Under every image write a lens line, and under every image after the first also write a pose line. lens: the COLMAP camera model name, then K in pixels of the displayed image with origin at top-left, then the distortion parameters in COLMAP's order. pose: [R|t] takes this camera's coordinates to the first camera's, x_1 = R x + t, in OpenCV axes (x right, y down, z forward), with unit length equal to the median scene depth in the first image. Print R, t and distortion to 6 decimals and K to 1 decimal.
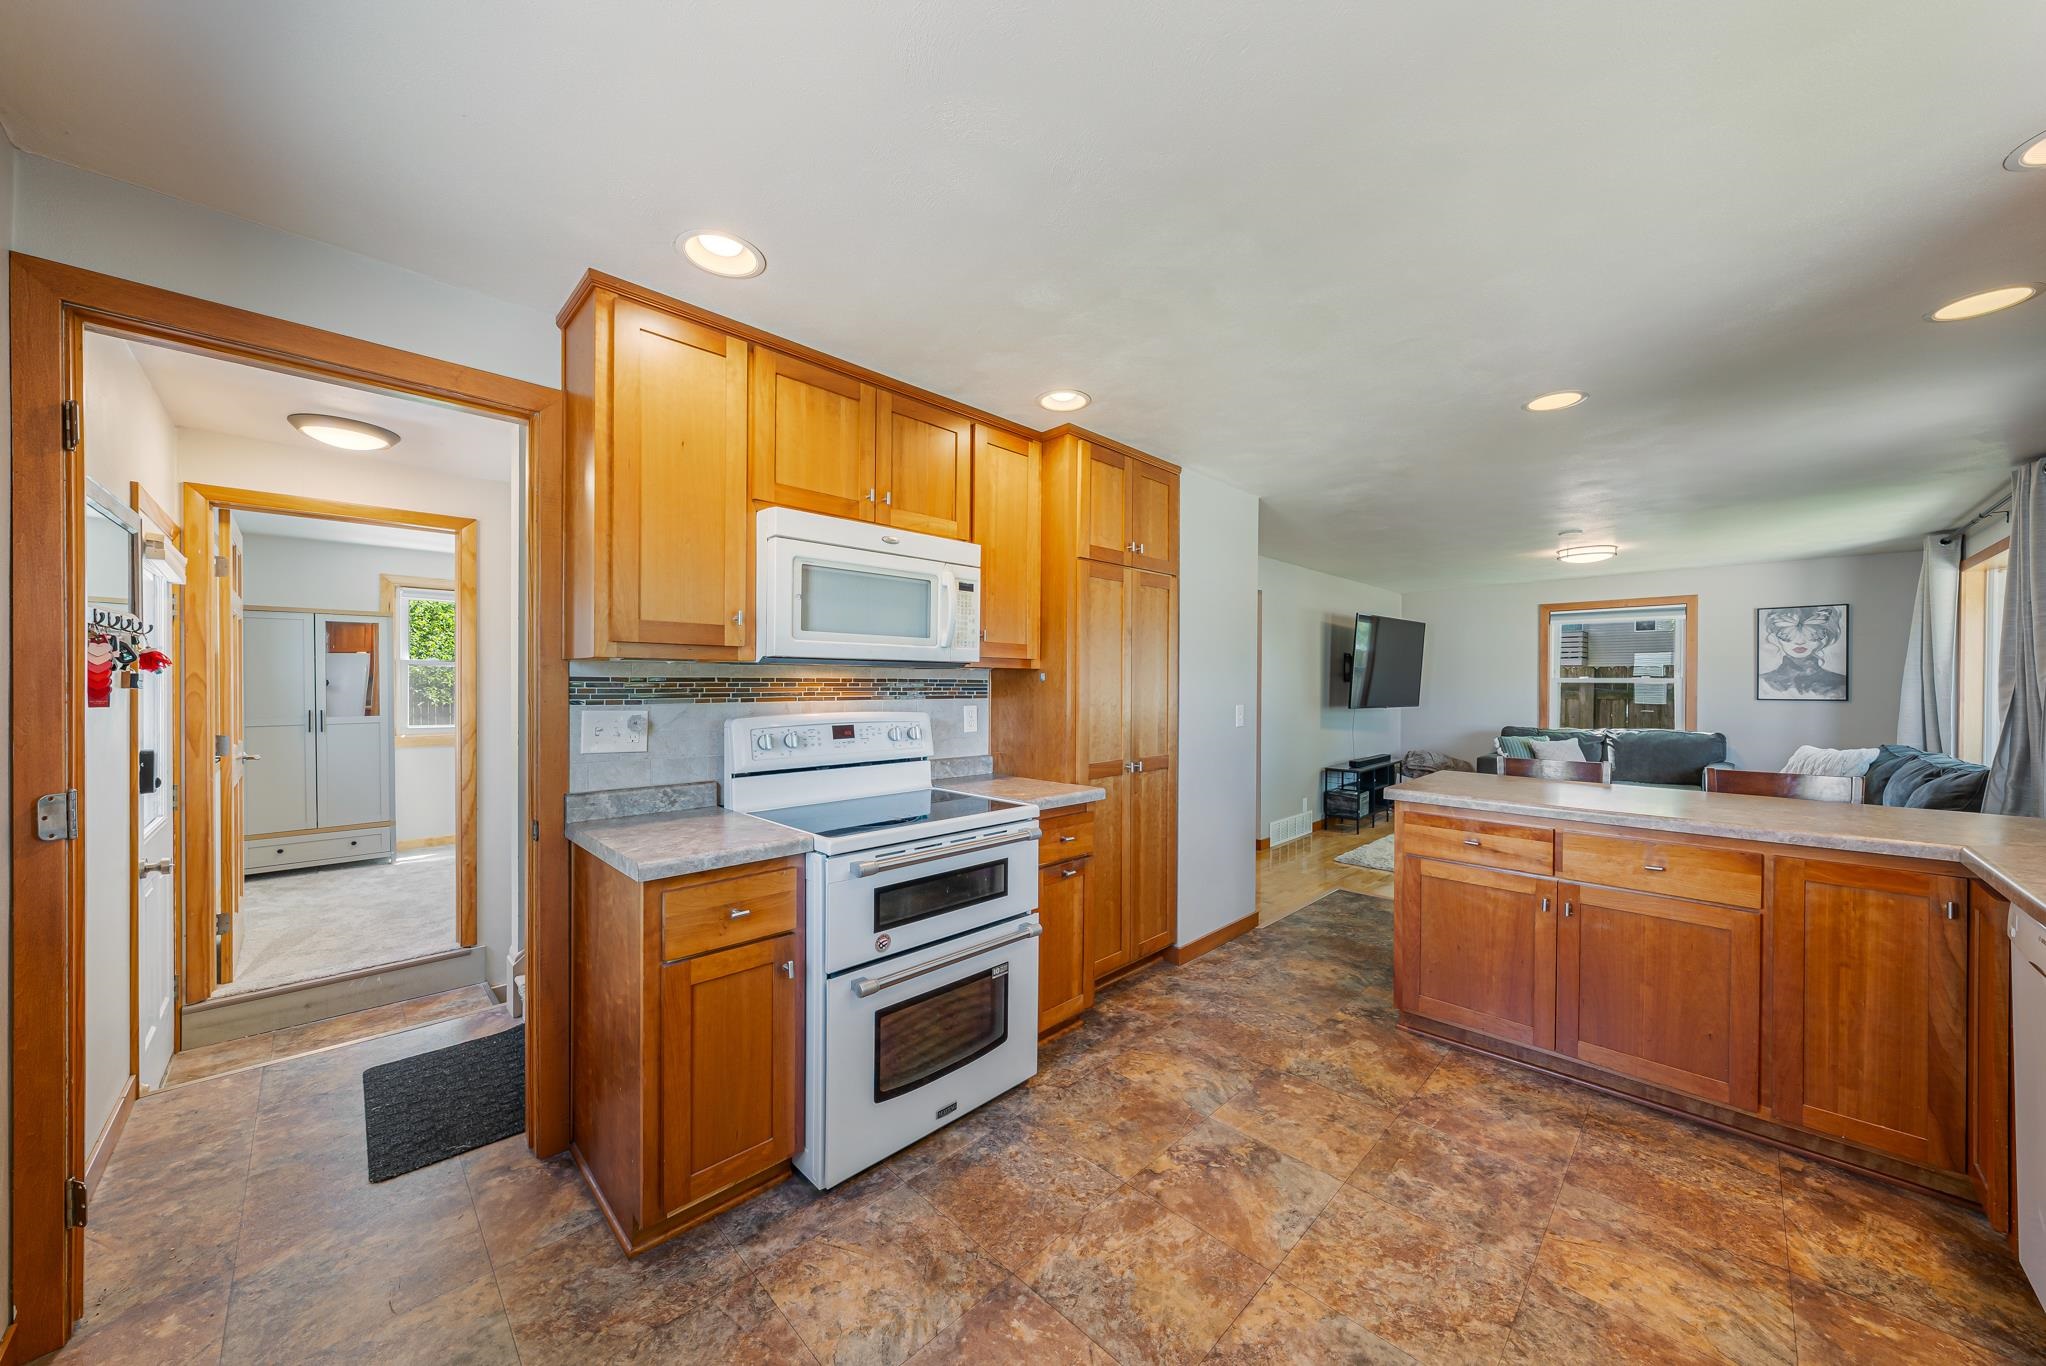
lens RADIAL K [[717.3, 0, 1018.9], [0, 717.3, 688.1], [0, 0, 1]] dist [-0.000333, 0.000169]
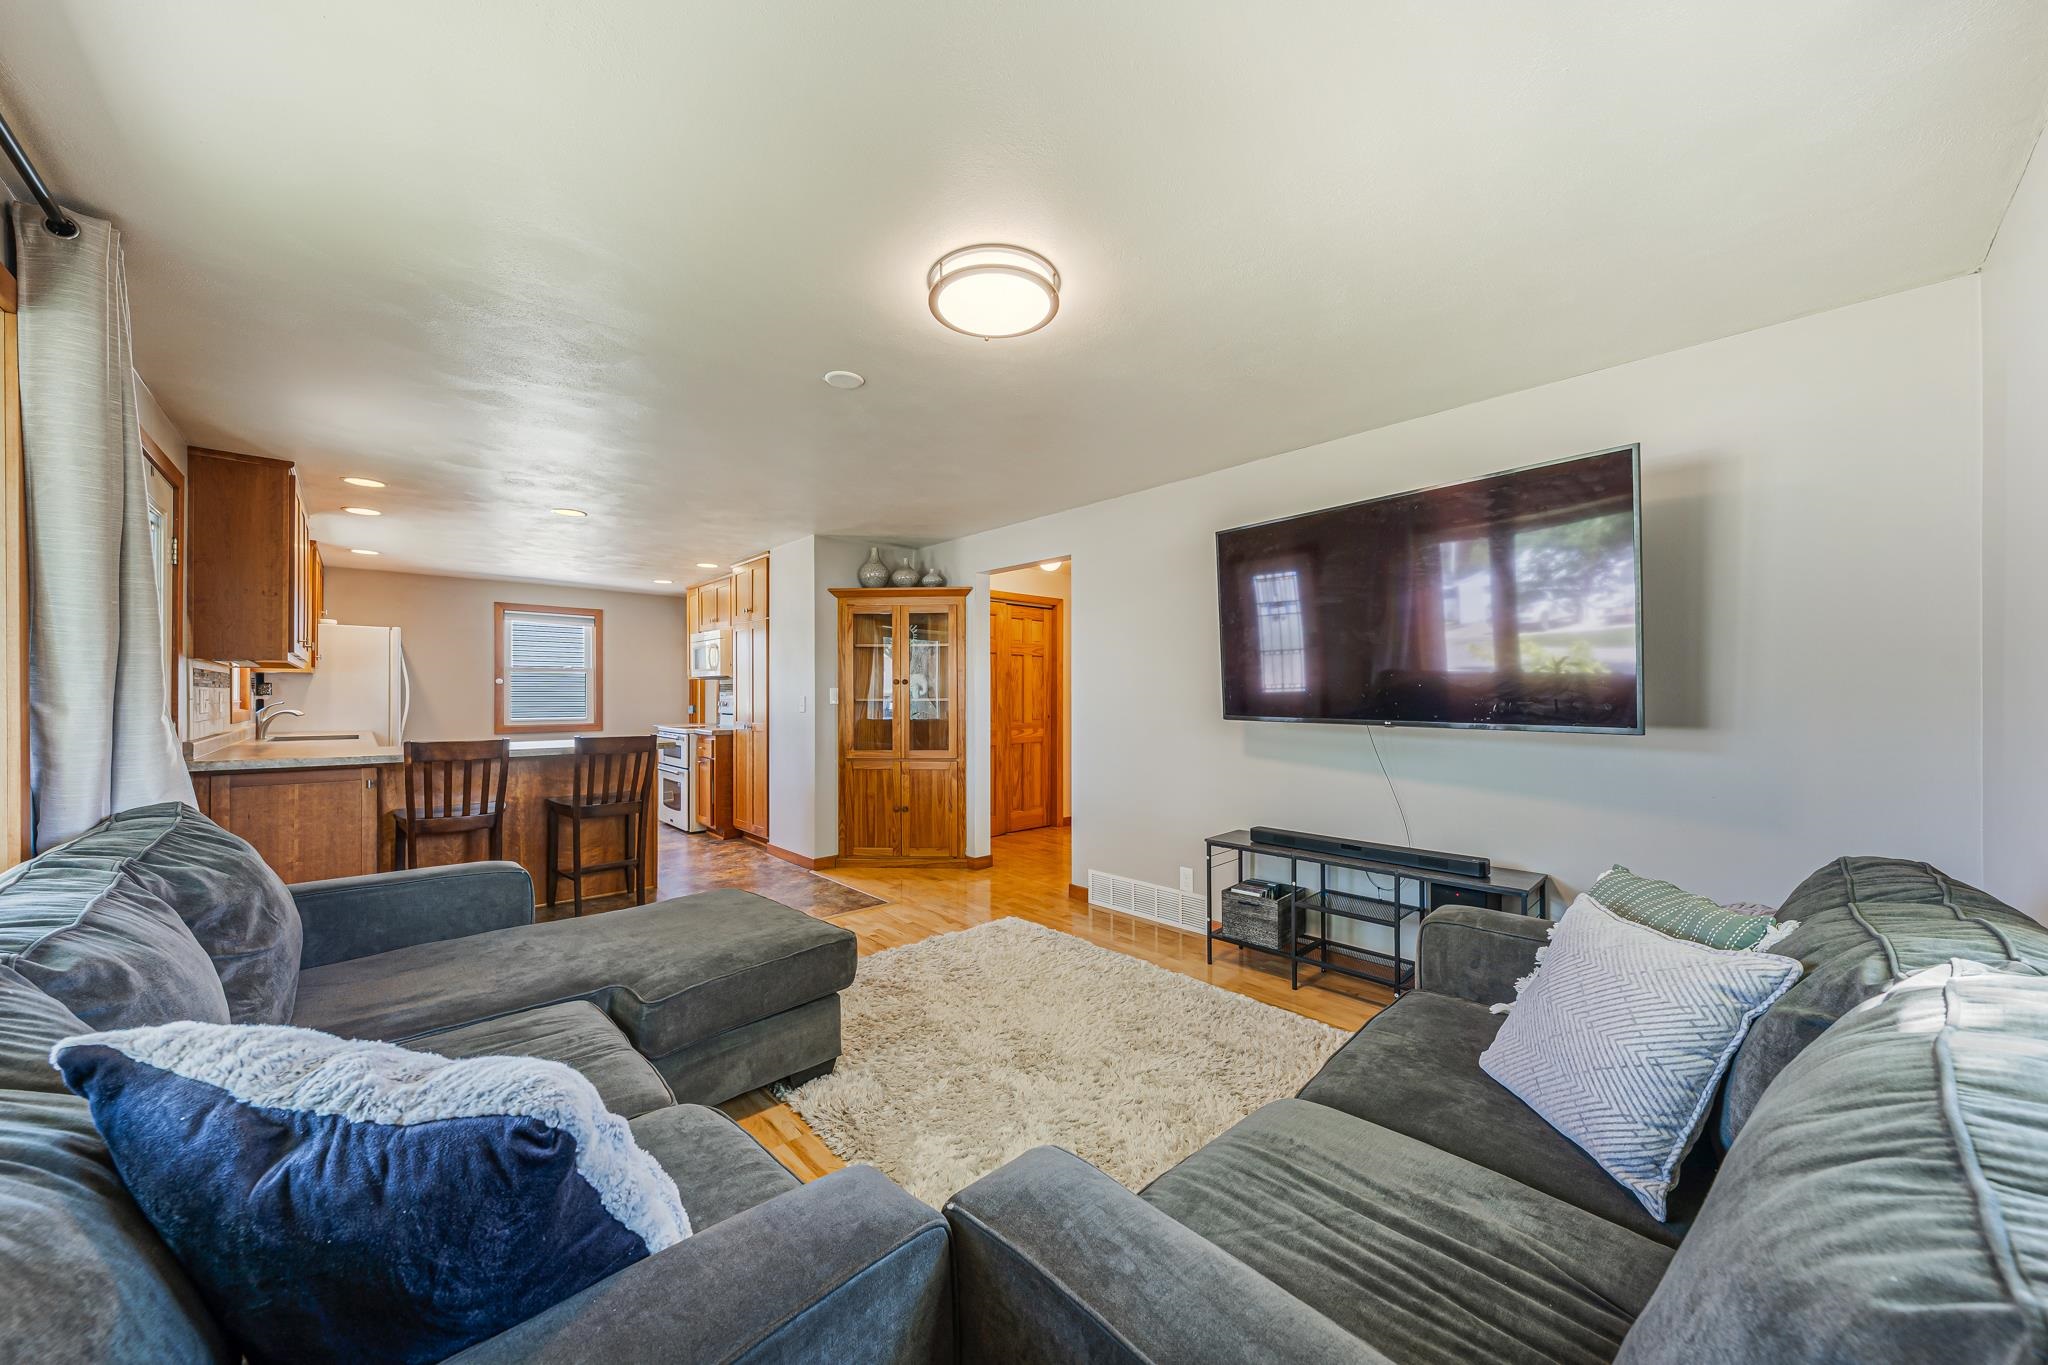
lens RADIAL K [[718.0, 0, 1019.9], [0, 718.0, 687.6], [0, 0, 1]] dist [-0.000333, 0.000169]
pose [[-0.043966, -0.010194, -0.998981, 2.593195], [-0.002796, 0.999945, -0.010081, 0.031664], [0.999029, 0.002350, -0.043992, 2.314062]]
